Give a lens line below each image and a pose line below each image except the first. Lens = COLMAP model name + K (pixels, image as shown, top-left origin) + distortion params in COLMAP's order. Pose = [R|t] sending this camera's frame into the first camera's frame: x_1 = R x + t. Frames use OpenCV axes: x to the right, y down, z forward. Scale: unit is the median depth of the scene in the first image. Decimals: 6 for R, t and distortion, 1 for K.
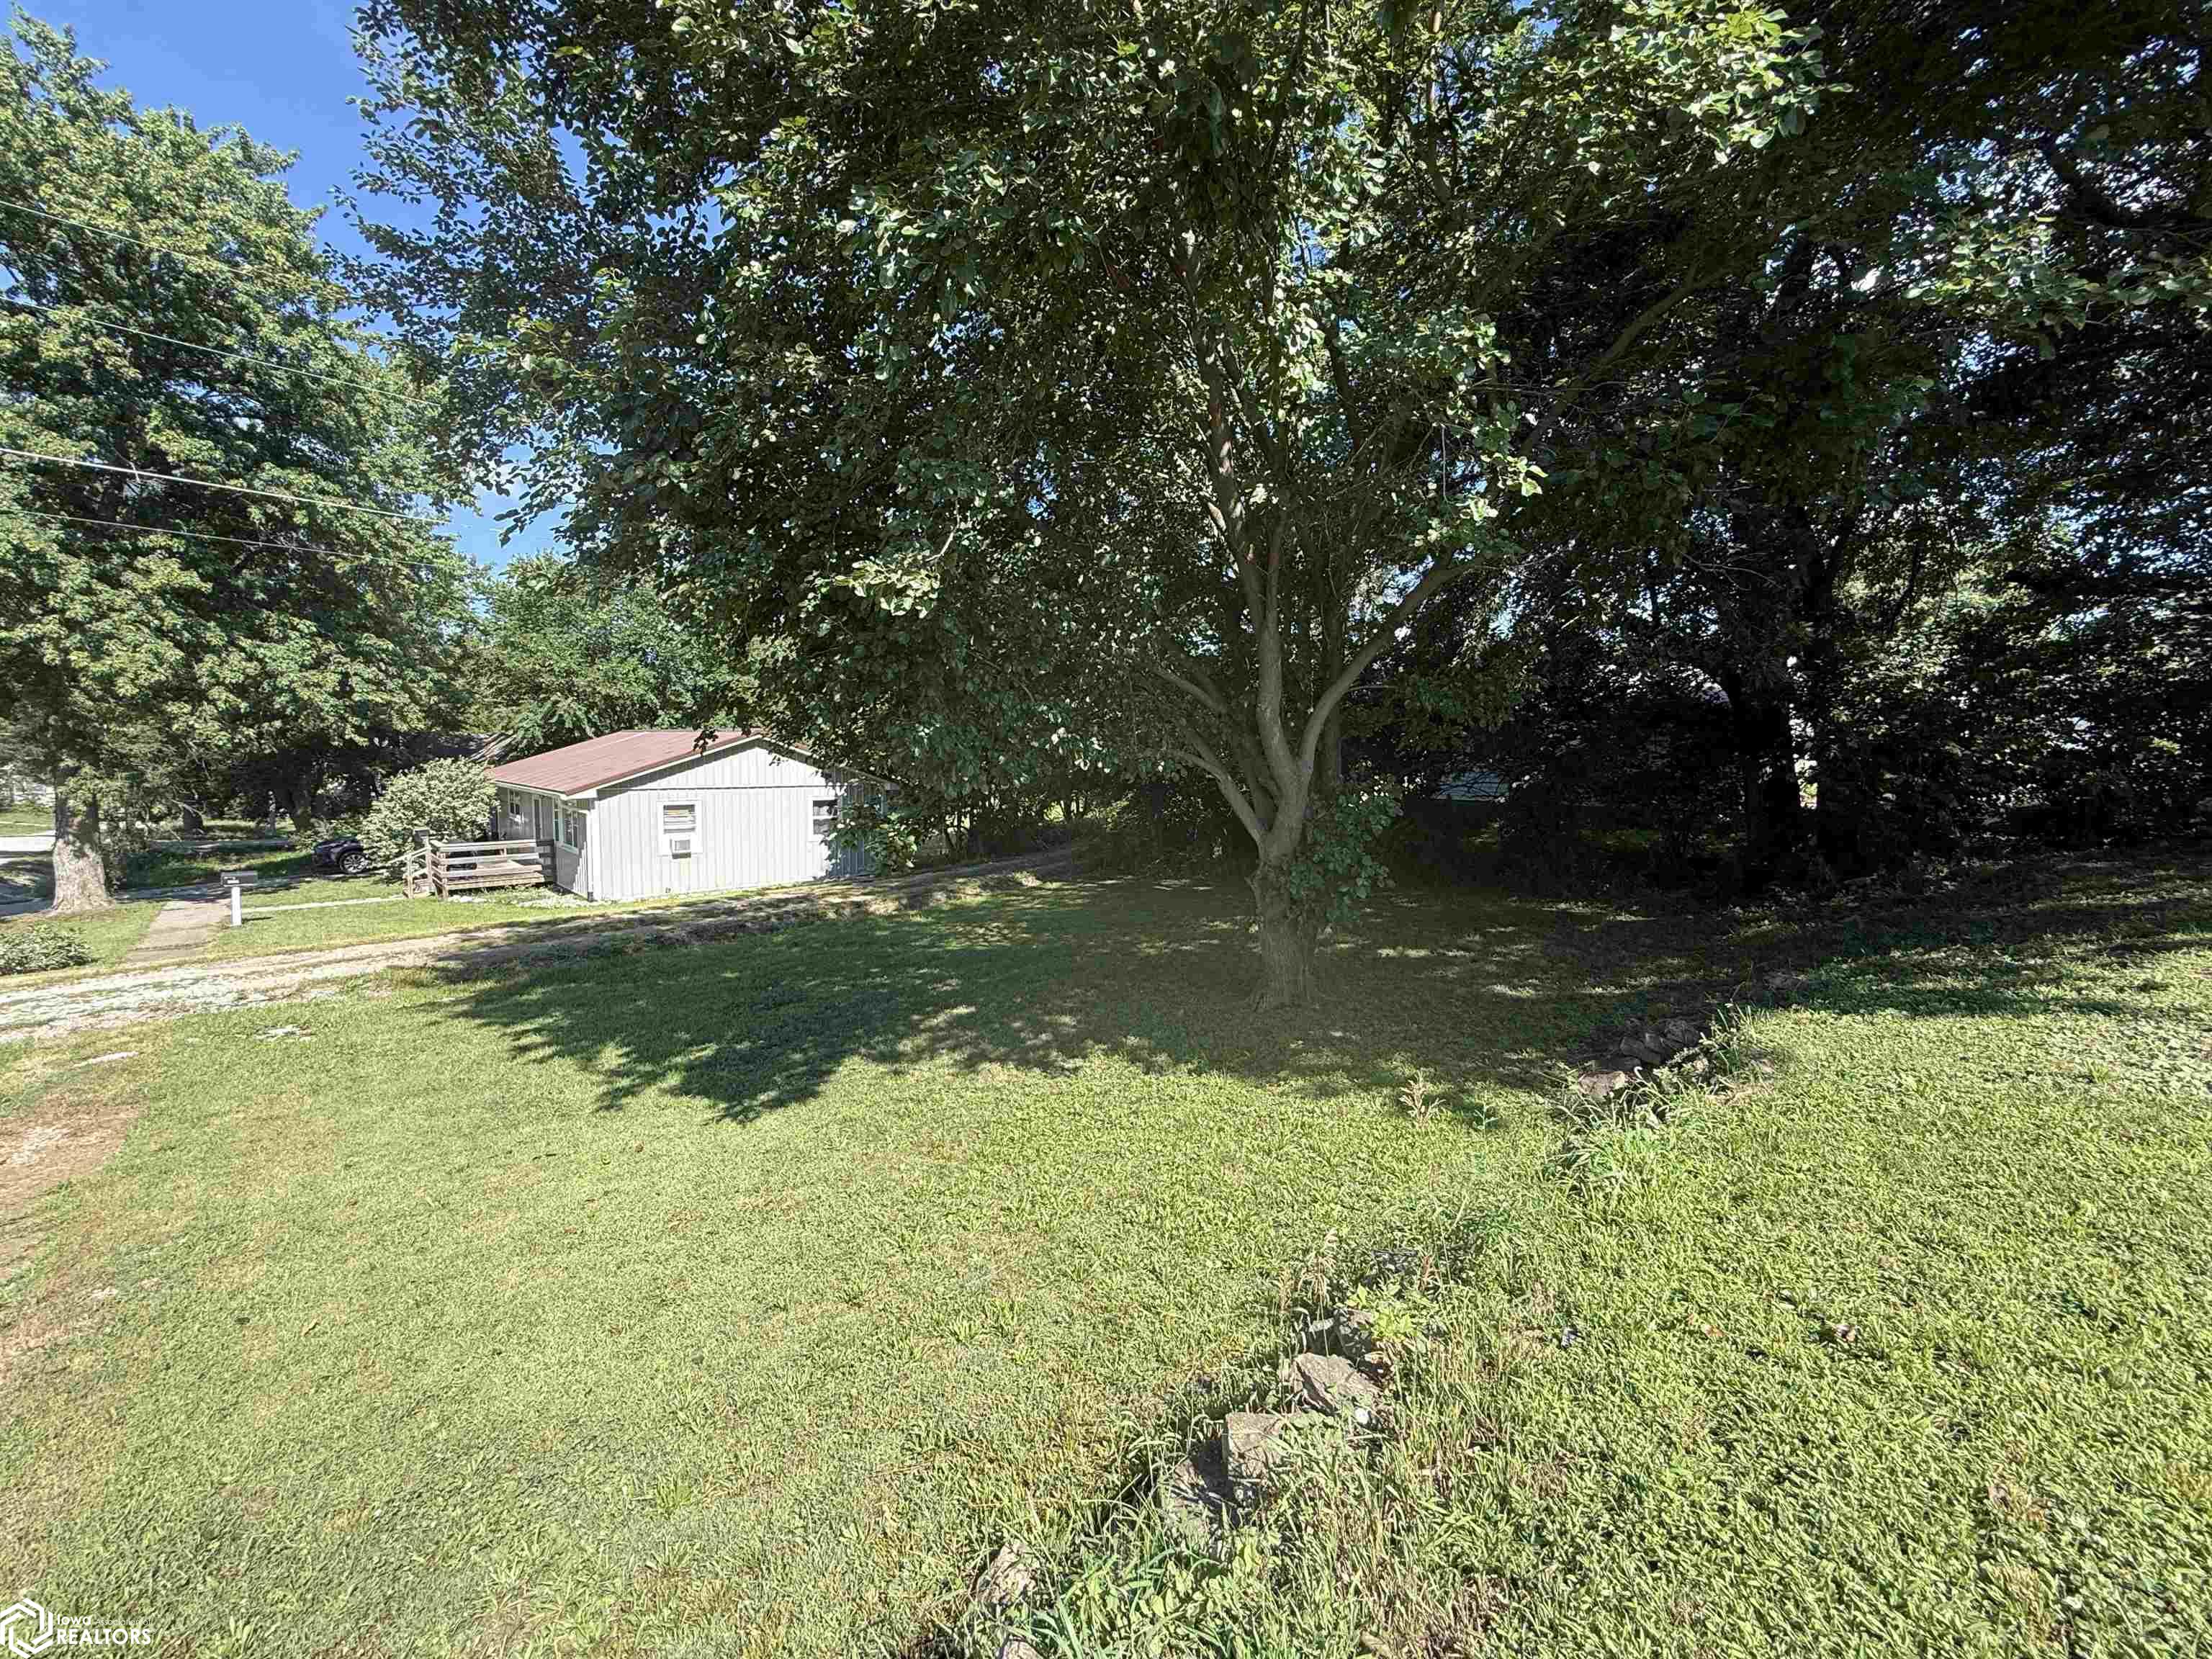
lens RADIAL K [[902.0, 0, 1106.0], [0, 902.0, 829.5], [0, 0, 1]] dist [0.014446, 0.000268]
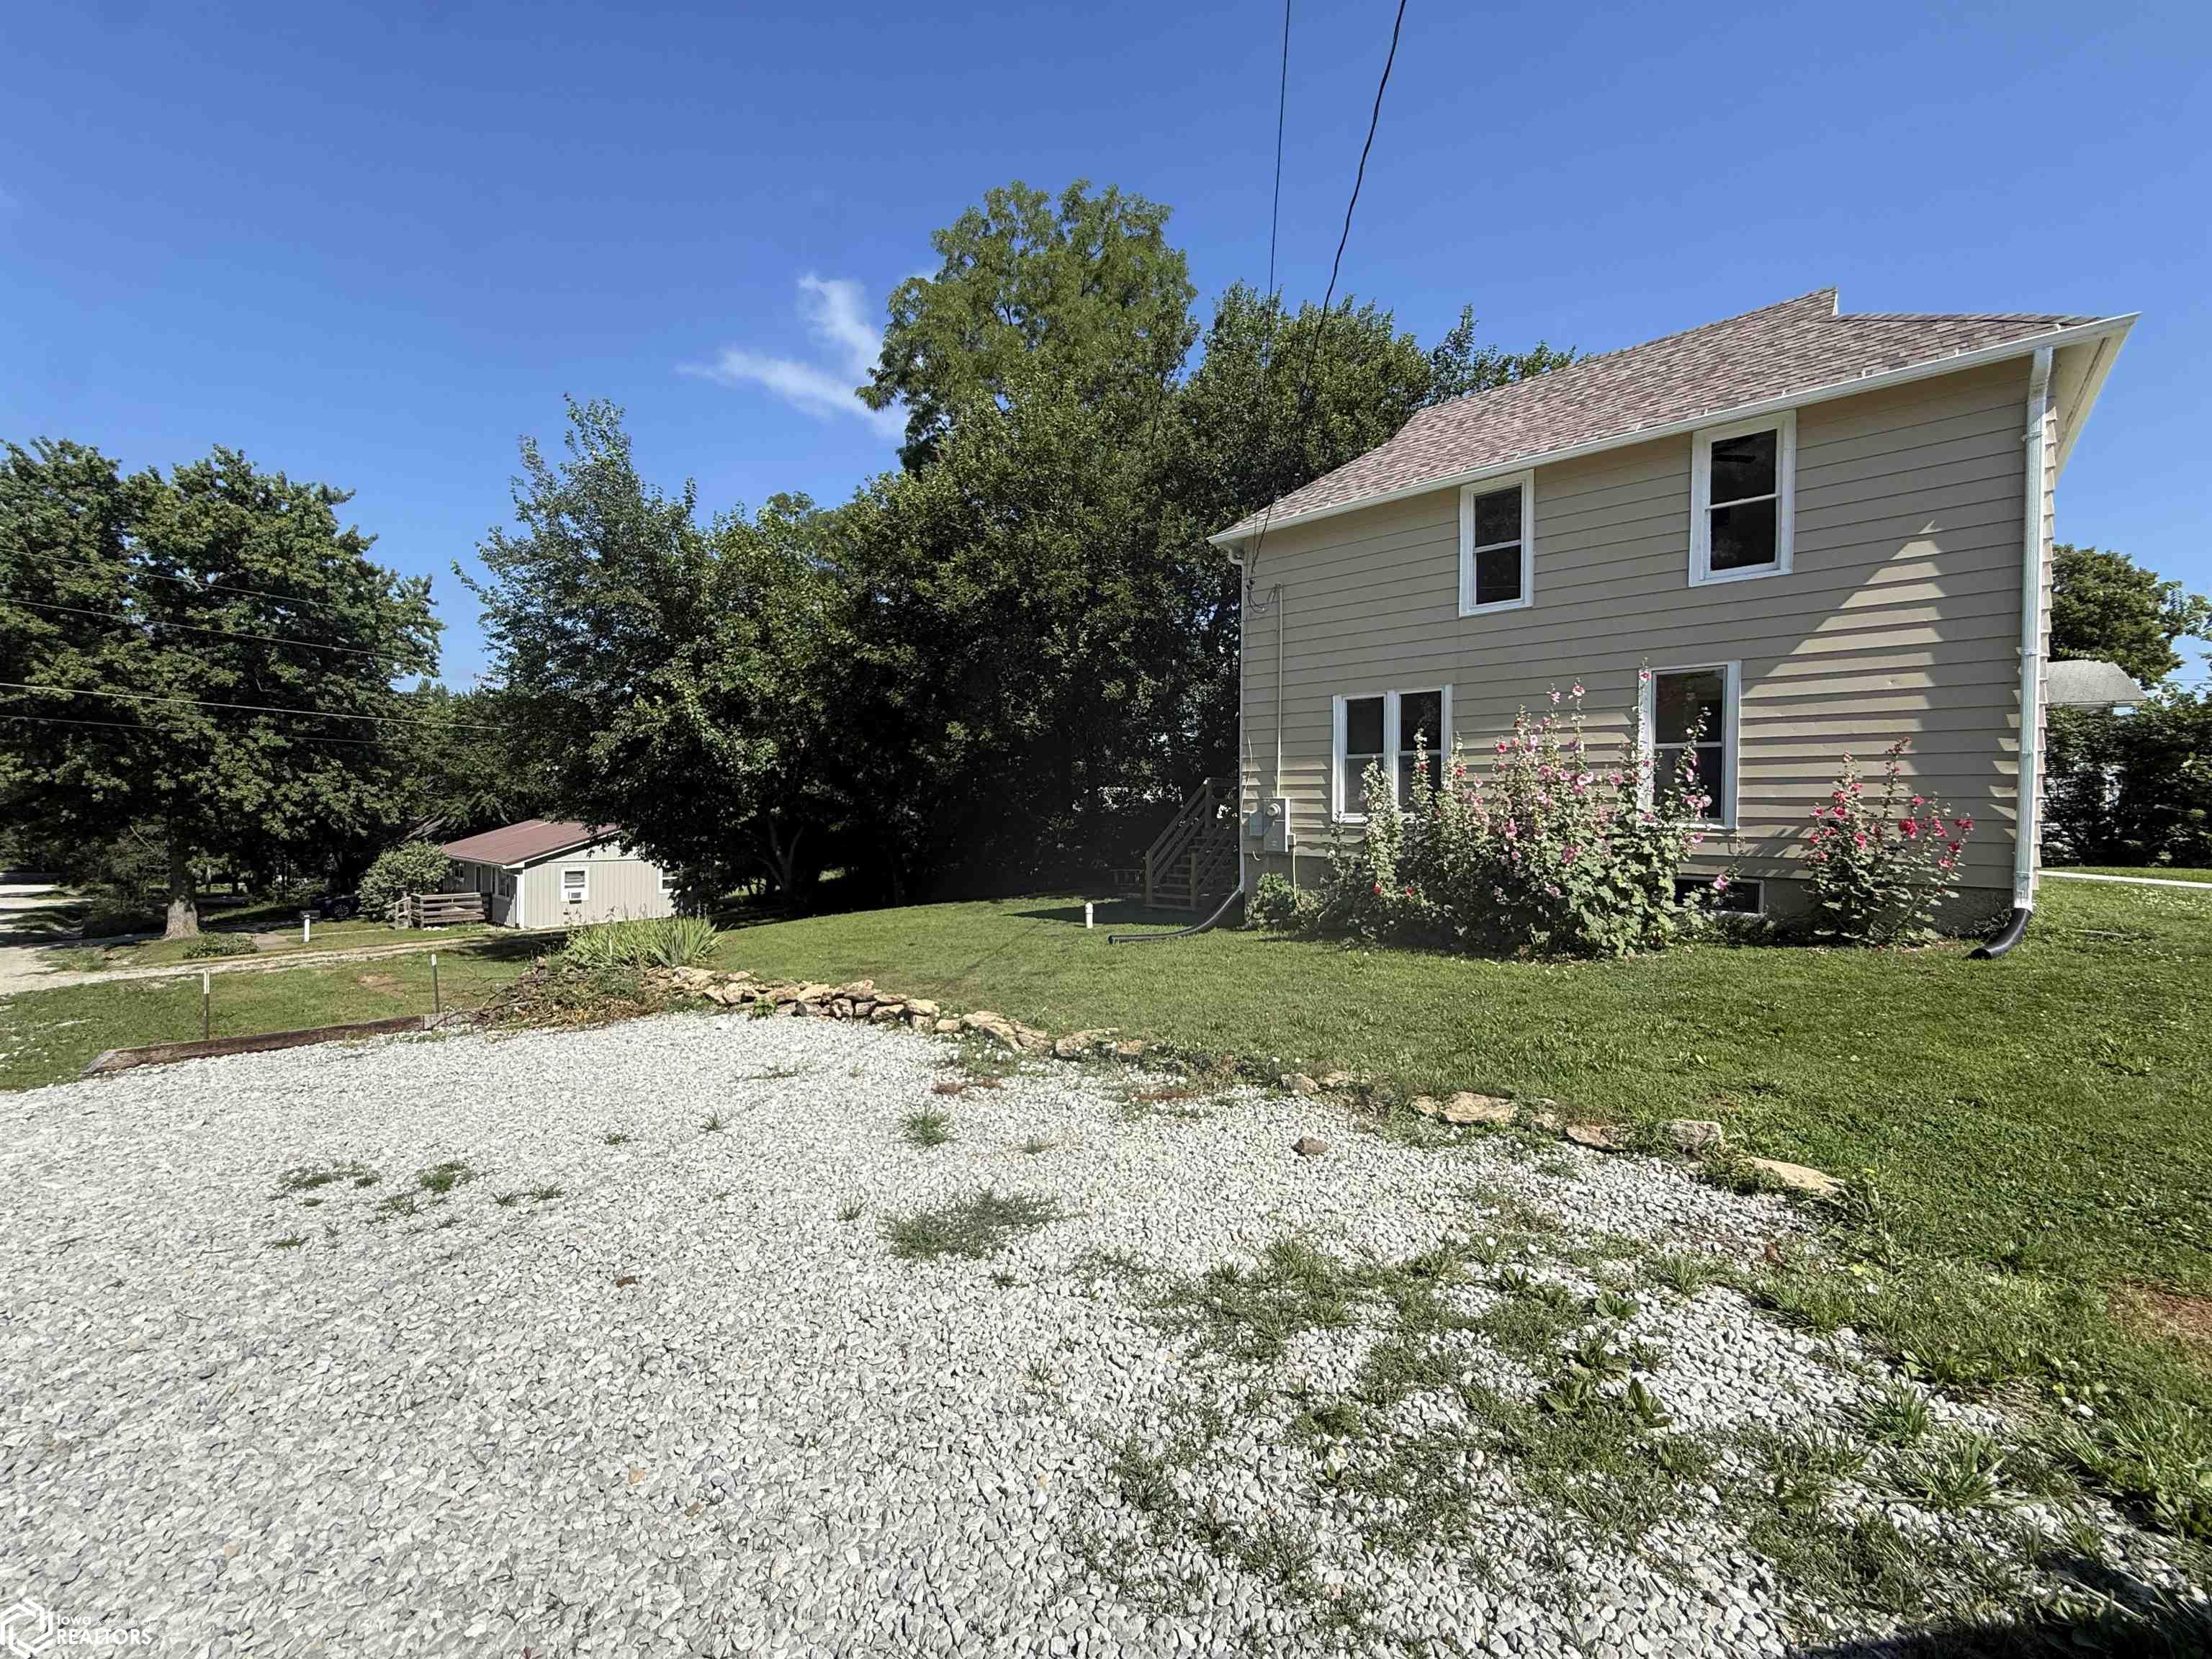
lens RADIAL K [[872.2, 0, 1106.0], [0, 872.2, 829.5], [0, 0, 1]] dist [-0.001270, 0.000232]
pose [[0.993057, 0.001443, 0.117626, 0.133851], [0.006552, 0.997694, -0.067558, 0.004768], [-0.117452, 0.067860, 0.990757, -0.303677]]
